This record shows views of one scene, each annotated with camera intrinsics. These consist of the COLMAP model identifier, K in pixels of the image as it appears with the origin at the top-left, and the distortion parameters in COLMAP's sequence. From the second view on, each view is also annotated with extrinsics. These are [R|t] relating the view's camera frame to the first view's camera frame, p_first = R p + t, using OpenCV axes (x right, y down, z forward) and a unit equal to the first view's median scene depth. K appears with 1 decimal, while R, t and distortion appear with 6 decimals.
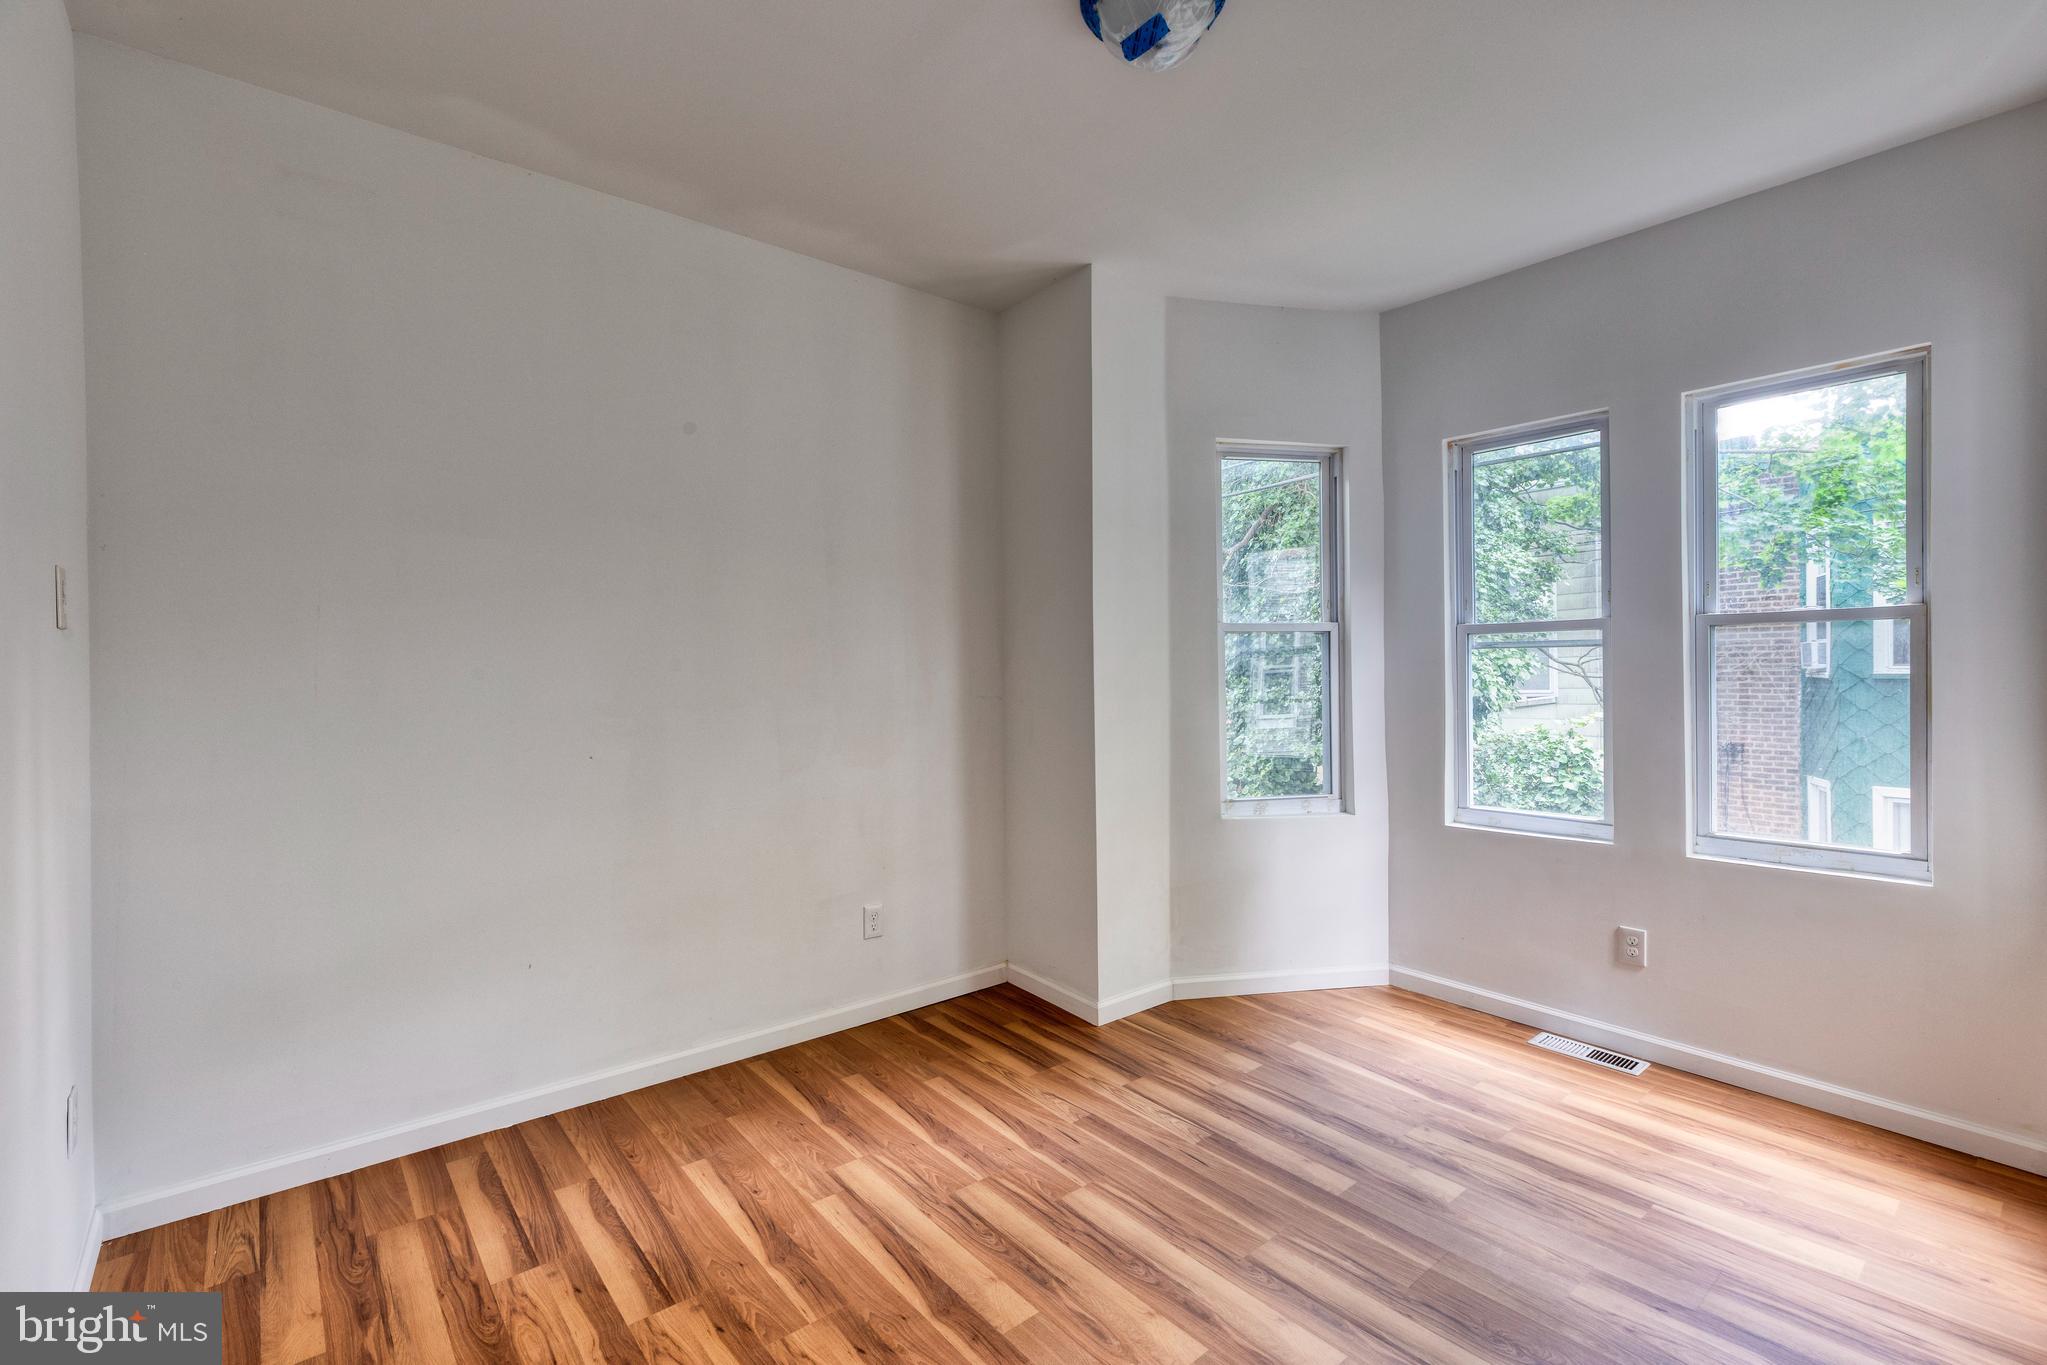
lens RADIAL K [[915.1, 0, 1023.5], [0, 915.1, 682.5], [0, 0, 1]] dist [0.002786, -0.000006]
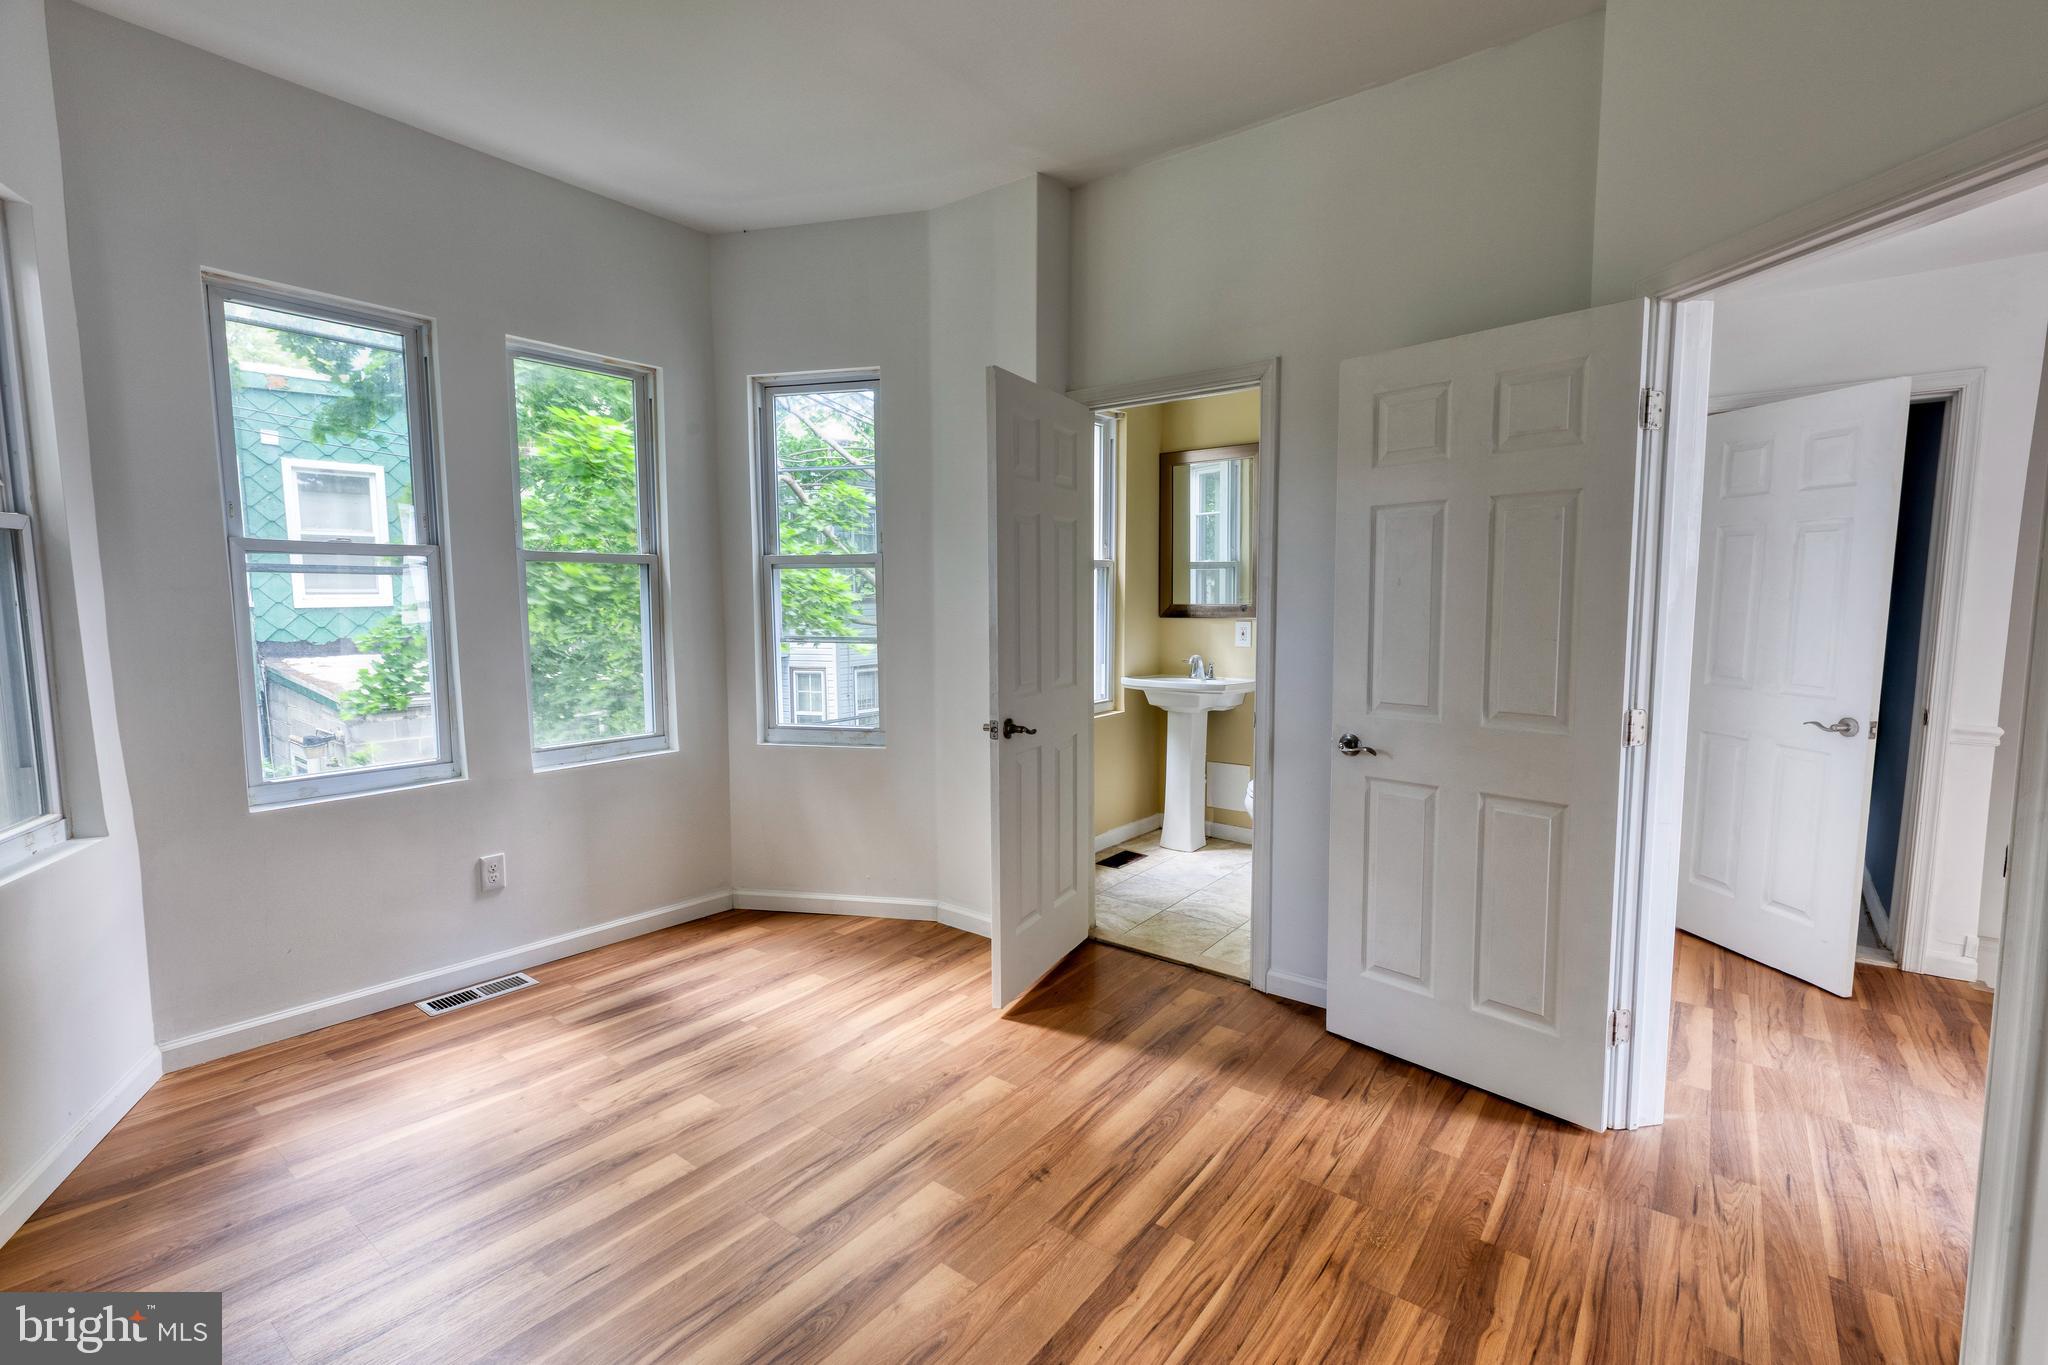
lens RADIAL K [[915.6, 0, 1024.0], [0, 915.6, 682.5], [0, 0, 1]] dist [0.002786, -0.000006]
pose [[-0.223084, -0.084037, 0.971170, -0.592576], [0.009731, 0.996035, 0.088424, -0.010257], [-0.974751, 0.029176, -0.221381, 0.865029]]
